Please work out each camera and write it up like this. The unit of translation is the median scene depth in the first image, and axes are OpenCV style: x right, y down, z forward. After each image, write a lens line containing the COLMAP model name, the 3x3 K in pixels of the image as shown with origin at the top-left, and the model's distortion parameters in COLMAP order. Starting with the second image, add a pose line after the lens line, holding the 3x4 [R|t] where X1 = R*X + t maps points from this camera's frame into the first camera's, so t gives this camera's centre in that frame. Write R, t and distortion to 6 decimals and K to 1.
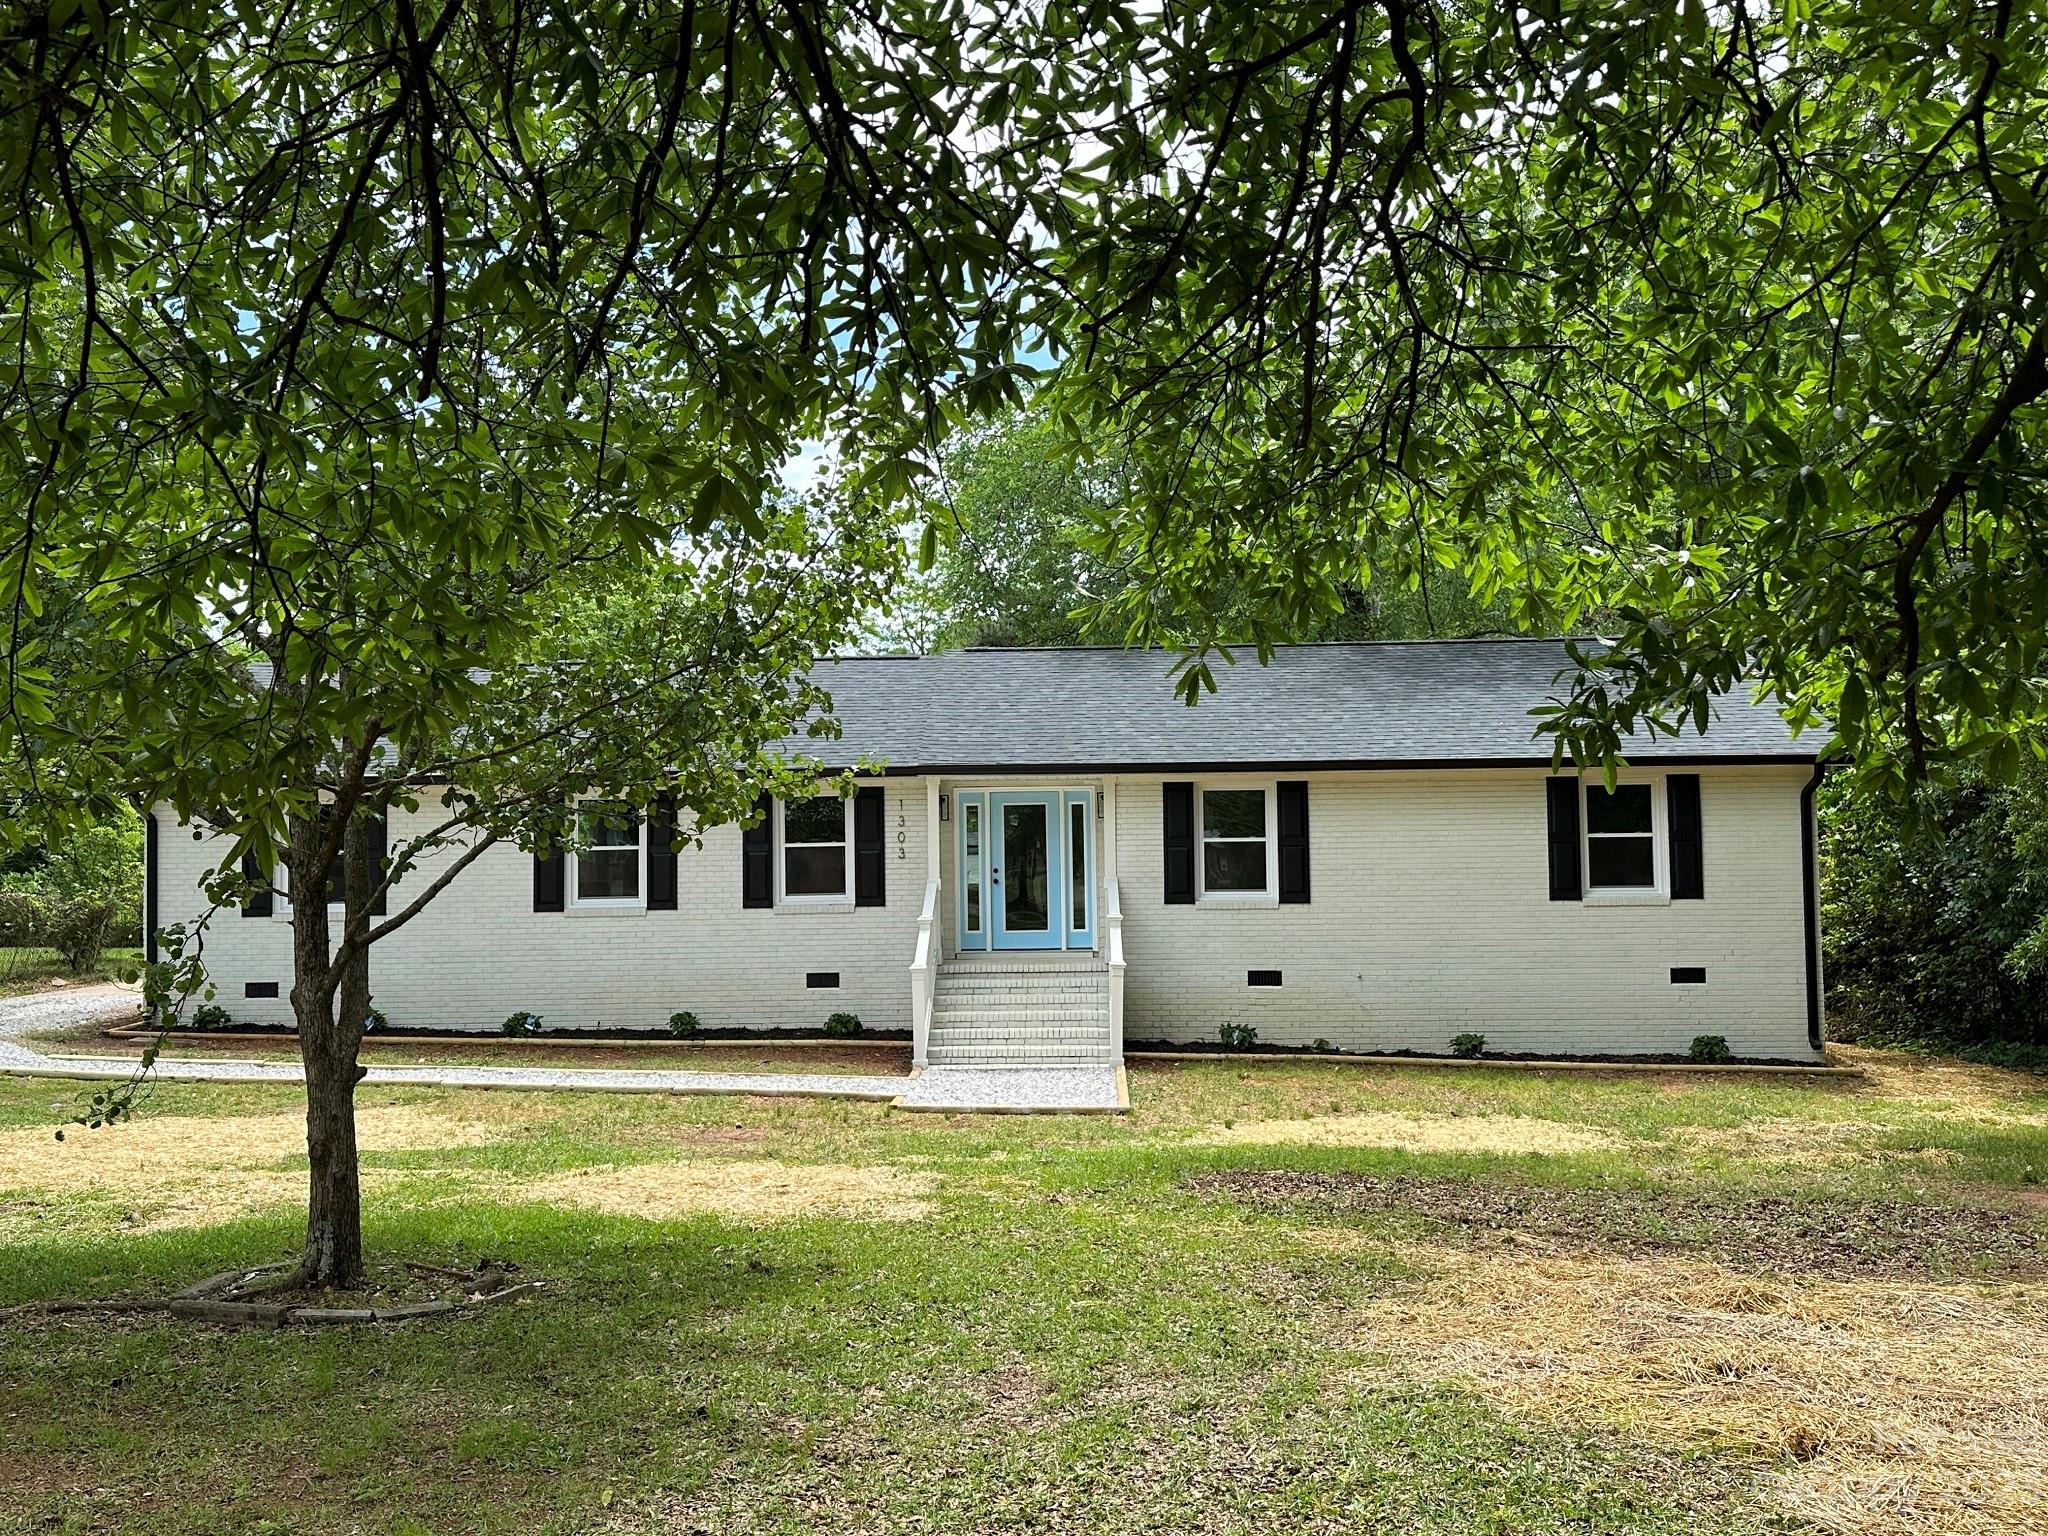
lens RADIAL K [[1893.5, 0, 1024.0], [0, 1893.5, 766.1], [0, 0, 1]] dist [0.013551, 0.000000]
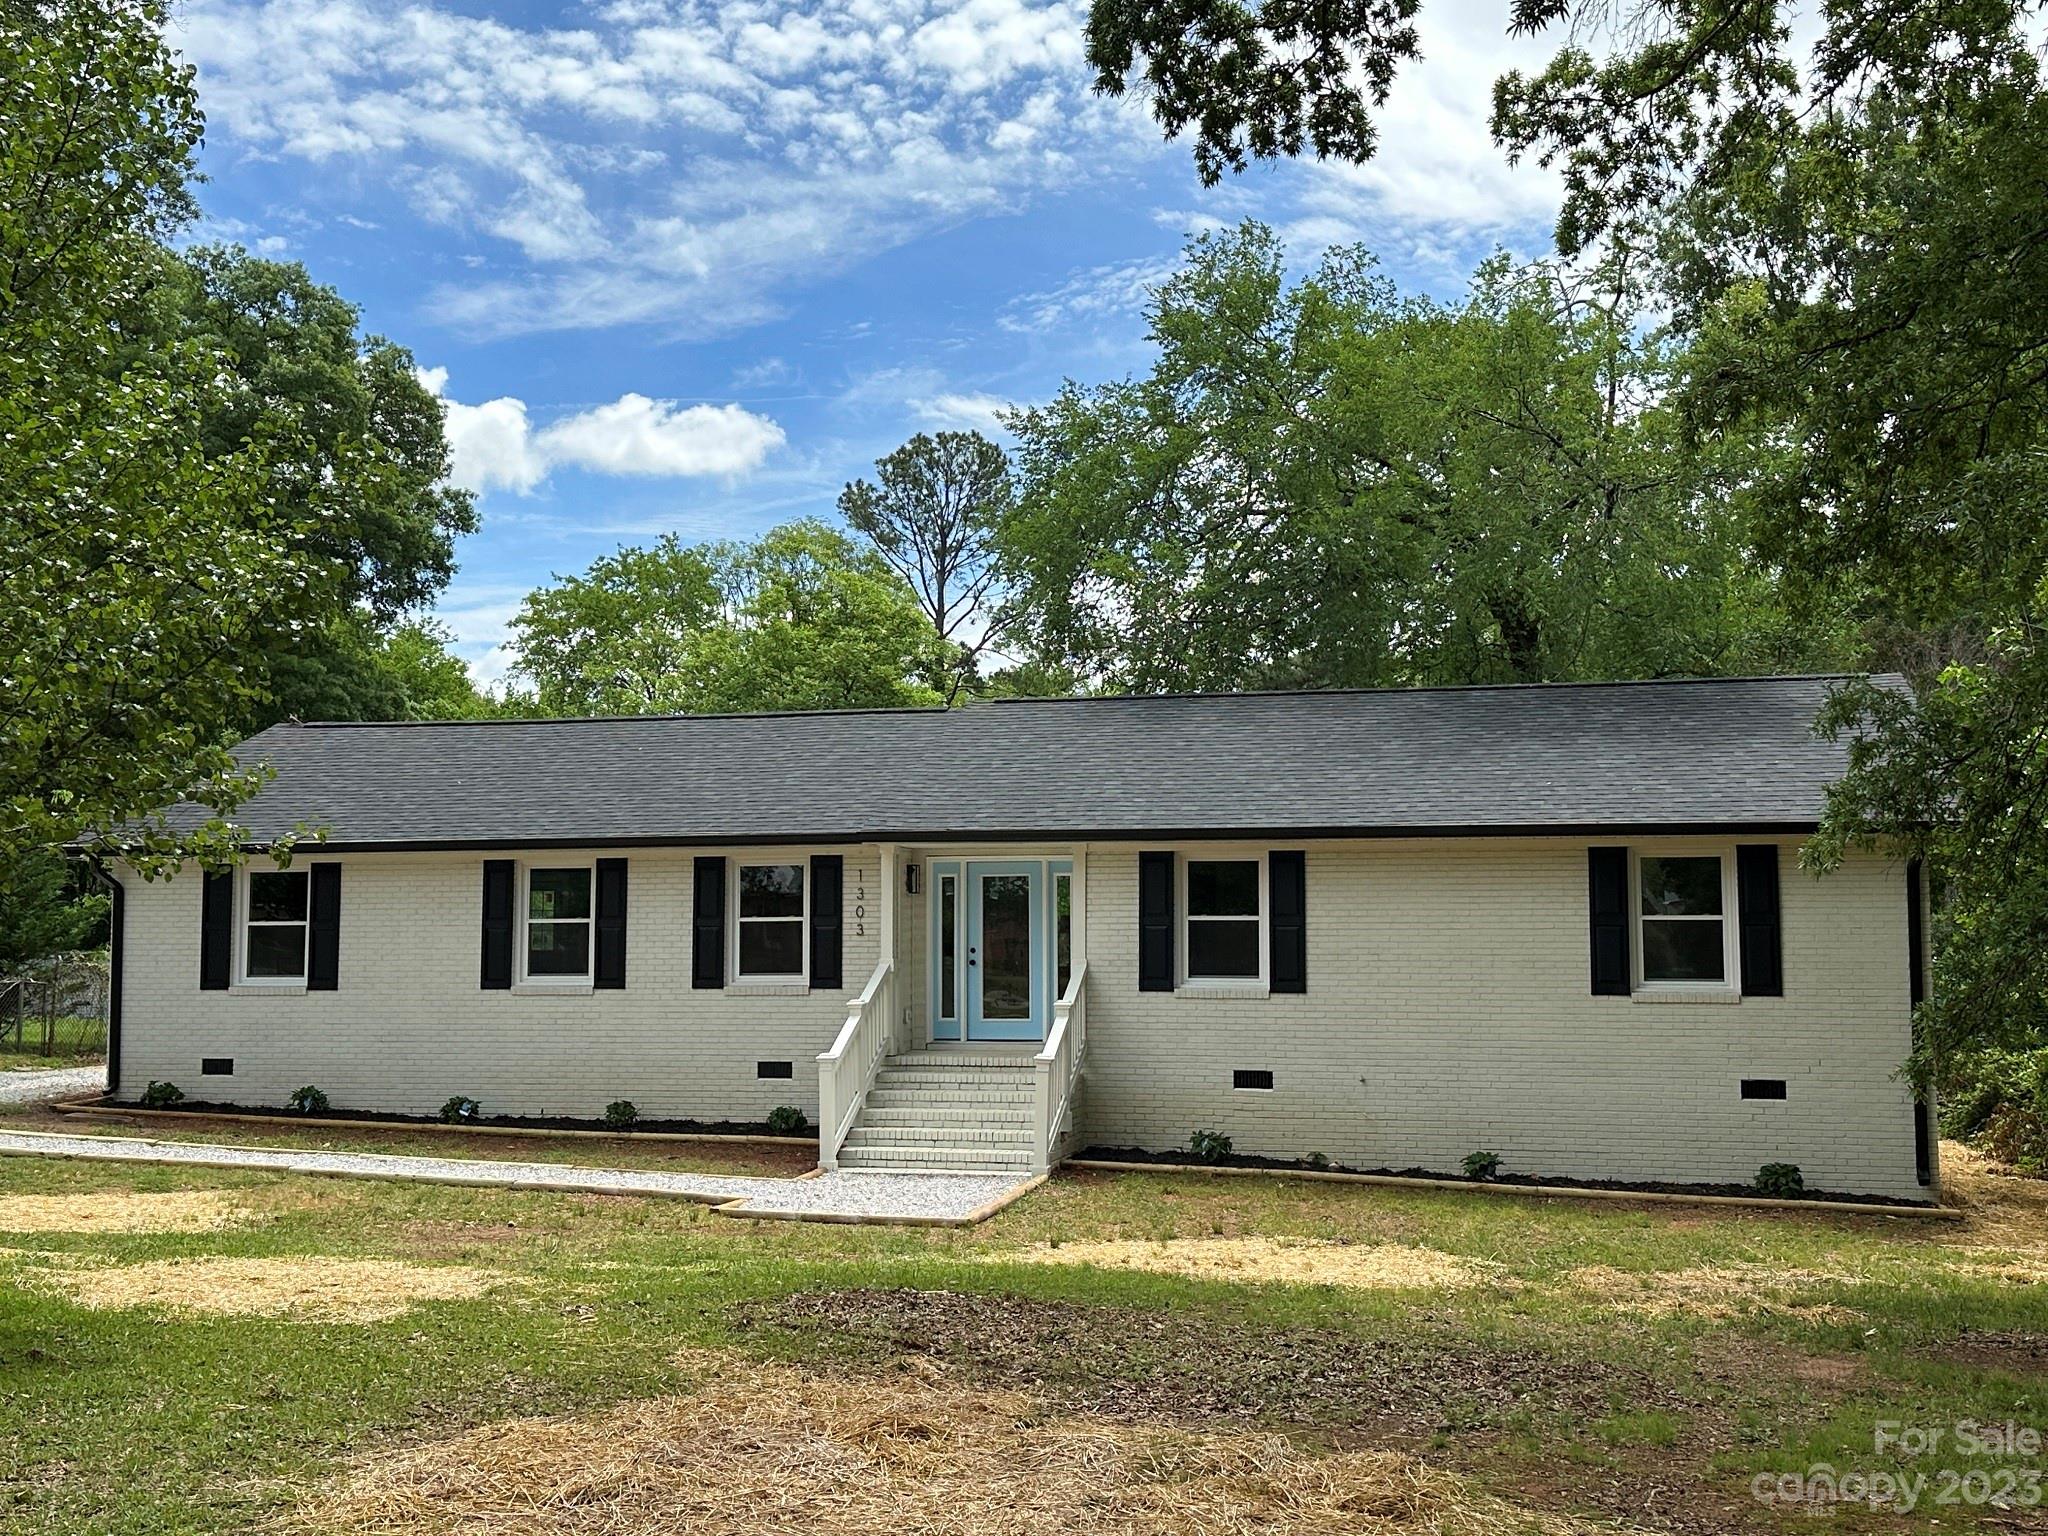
lens RADIAL K [[2228.3, 0, 1023.5], [0, 2228.3, 767.5], [0, 0, 1]] dist [0.028880, 0.000000]
pose [[0.978326, -0.004173, -0.207030, 0.234526], [-0.001231, 0.999662, -0.025967, -0.003541], [0.207069, 0.025659, 0.977990, -0.017860]]
